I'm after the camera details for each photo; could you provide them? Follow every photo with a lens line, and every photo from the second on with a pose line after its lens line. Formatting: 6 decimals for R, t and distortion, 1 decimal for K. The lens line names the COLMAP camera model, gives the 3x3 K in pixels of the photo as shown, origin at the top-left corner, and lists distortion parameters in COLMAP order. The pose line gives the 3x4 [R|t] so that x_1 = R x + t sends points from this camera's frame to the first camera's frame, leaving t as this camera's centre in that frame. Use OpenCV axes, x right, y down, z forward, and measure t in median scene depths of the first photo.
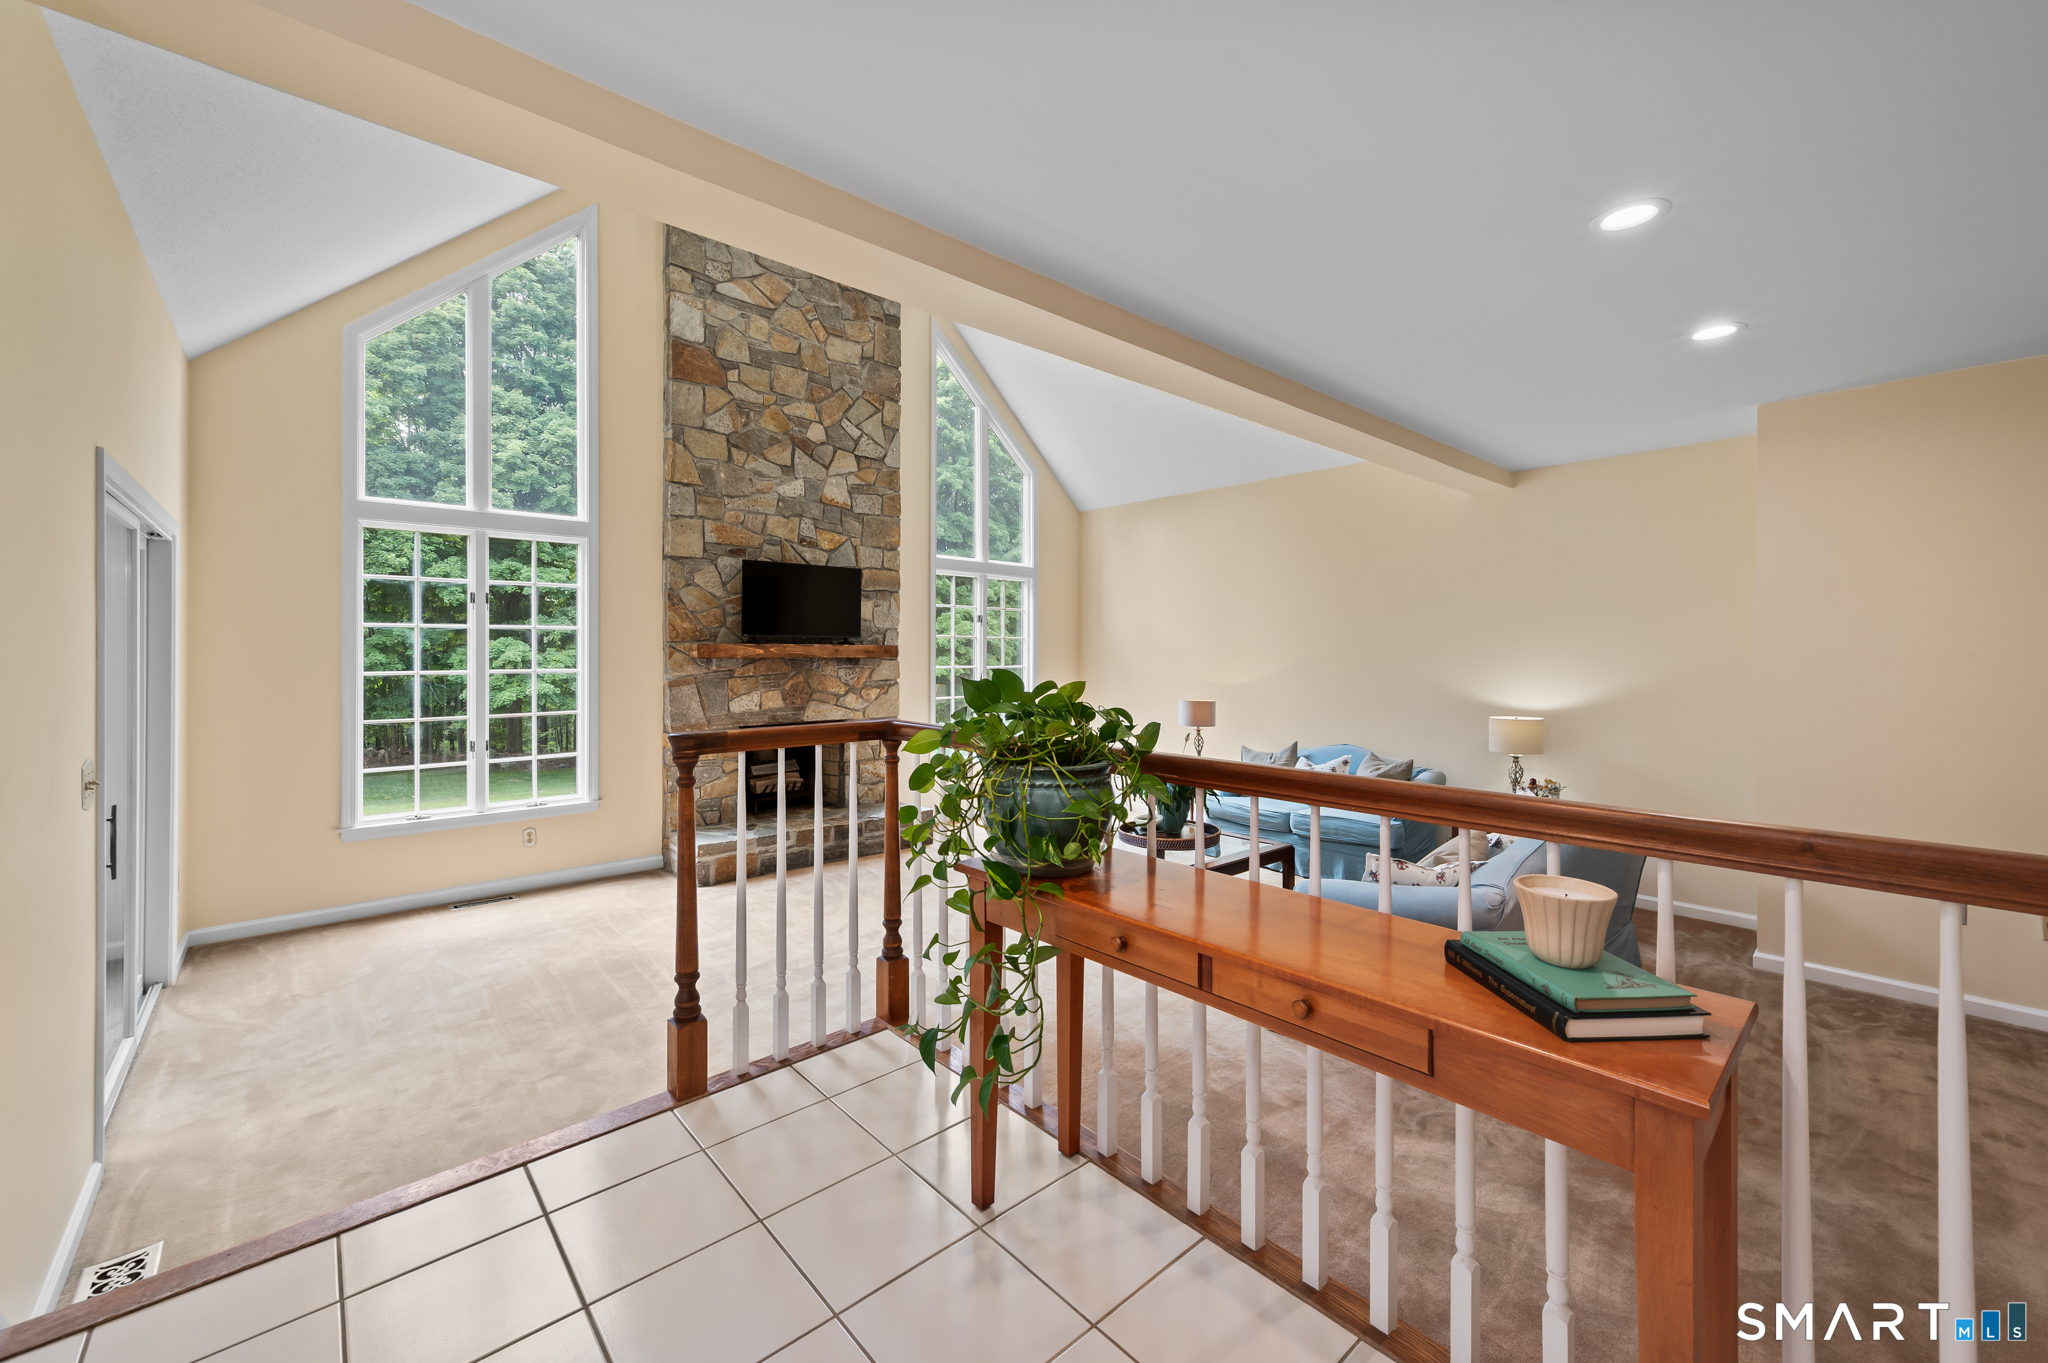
lens RADIAL K [[802.6, 0, 1033.4], [0, 802.6, 661.9], [0, 0, 1]] dist [0.001881, -0.000102]
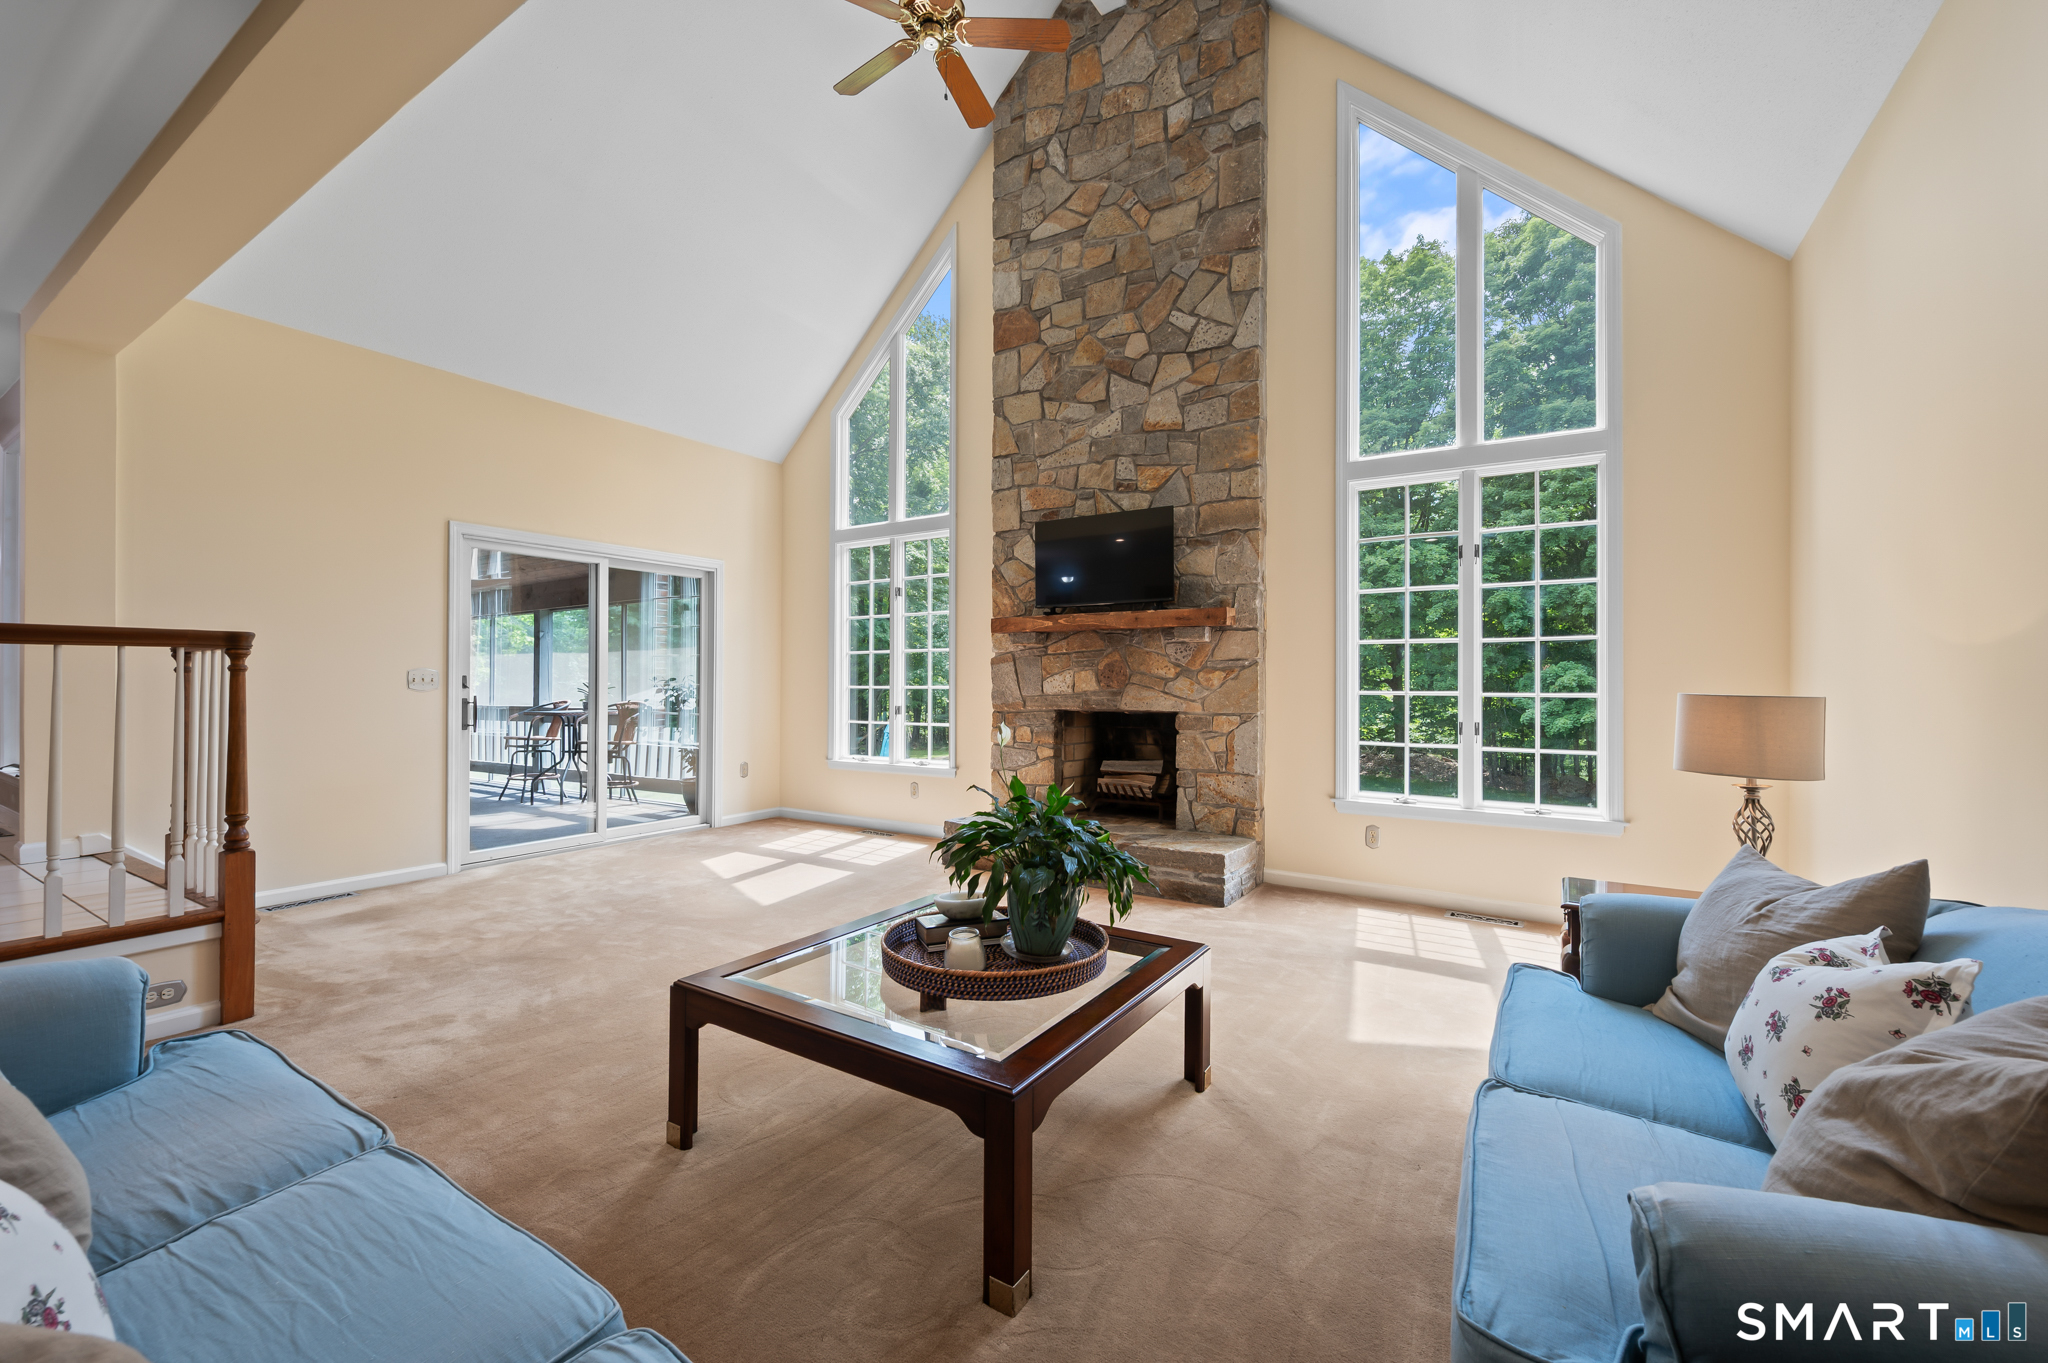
lens RADIAL K [[802.6, 0, 1035.2], [0, 802.6, 679.5], [0, 0, 1]] dist [0.001881, -0.000102]
pose [[0.289521, -0.004914, -0.957159, 0.463708], [-0.012314, 0.999885, -0.008858, 0.052453], [0.957092, 0.014351, 0.289428, 0.691402]]
